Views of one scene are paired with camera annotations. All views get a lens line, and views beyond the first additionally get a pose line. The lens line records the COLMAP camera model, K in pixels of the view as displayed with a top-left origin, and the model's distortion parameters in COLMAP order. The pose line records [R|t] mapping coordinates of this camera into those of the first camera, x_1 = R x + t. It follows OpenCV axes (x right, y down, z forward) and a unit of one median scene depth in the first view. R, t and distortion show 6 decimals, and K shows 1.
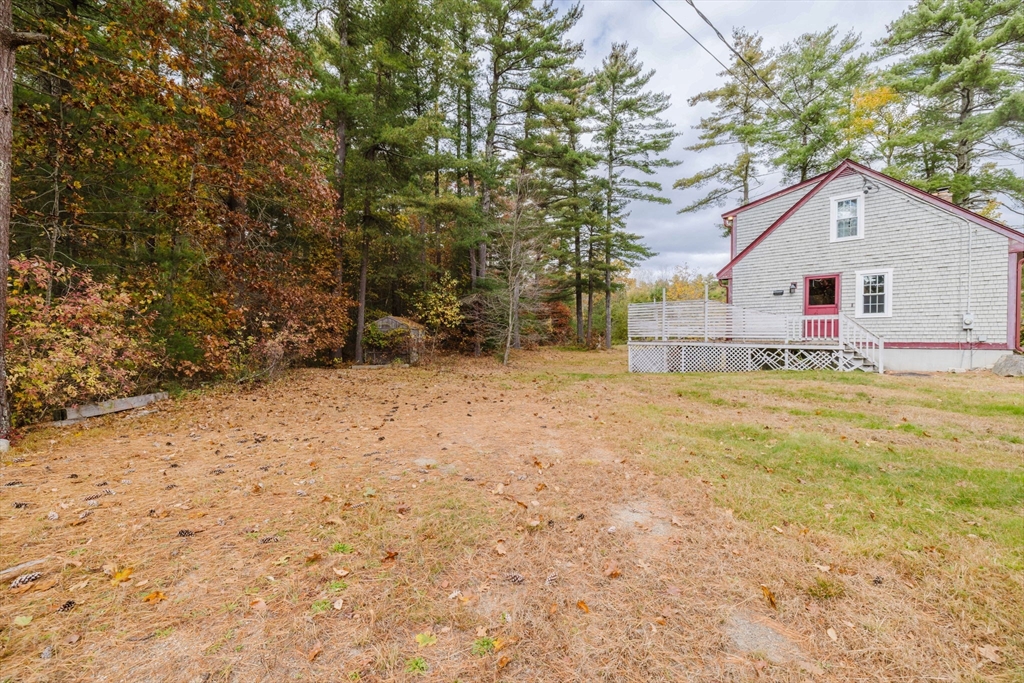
lens RADIAL K [[438.1, 0, 509.8], [0, 438.1, 344.9], [0, 0, 1]] dist [0.009565, -0.000270]
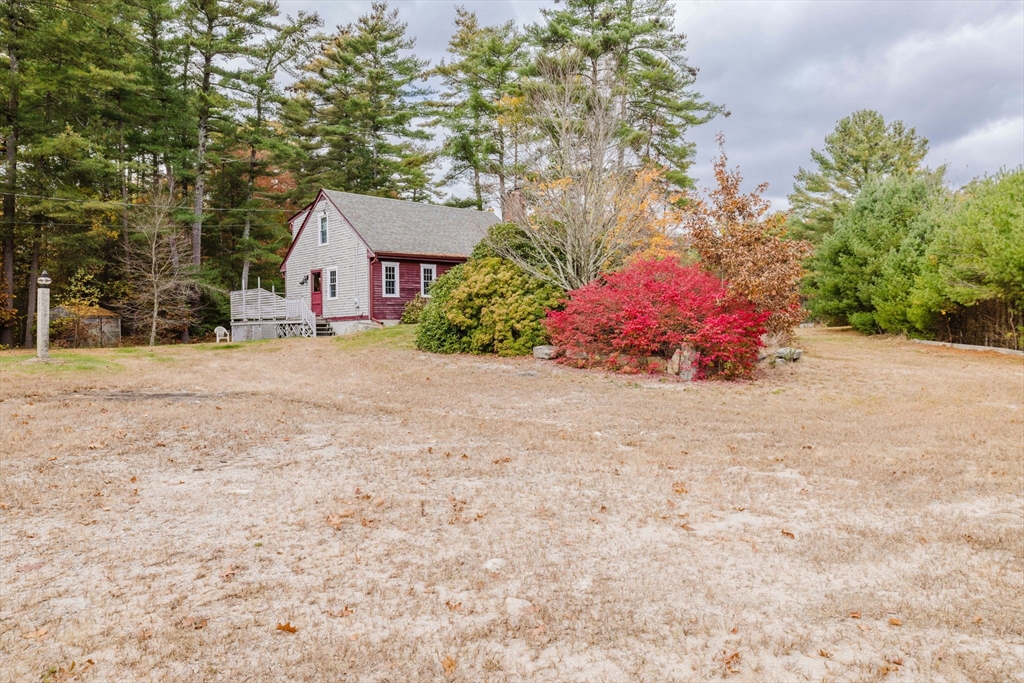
lens RADIAL K [[680.5, 0, 513.9], [0, 680.5, 338.0], [0, 0, 1]] dist [-0.002316, 0.003381]
pose [[0.999306, -0.021740, 0.030255, 1.279137], [0.022112, 0.999683, -0.012024, 0.096039], [-0.029984, 0.012685, 0.999470, -1.166541]]
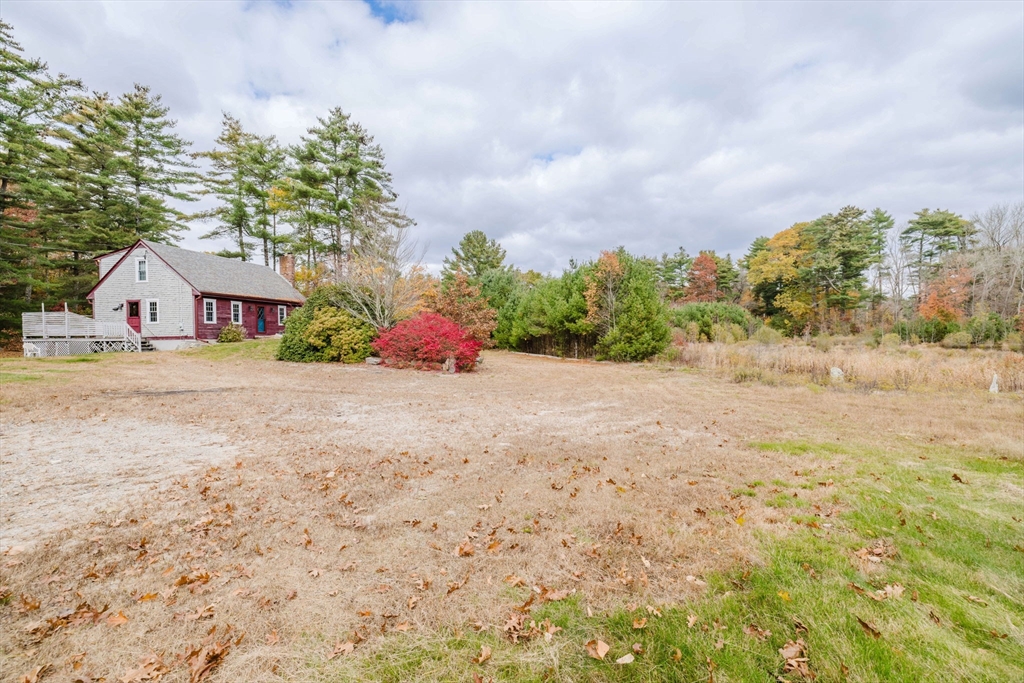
lens RADIAL K [[447.4, 0, 511.1], [0, 447.4, 345.1], [0, 0, 1]] dist [-0.001533, -0.000111]
pose [[0.801024, -0.018051, 0.598360, 0.864313], [0.025652, 0.999662, -0.004183, 0.074130], [-0.598083, 0.018700, 0.801216, -1.411341]]
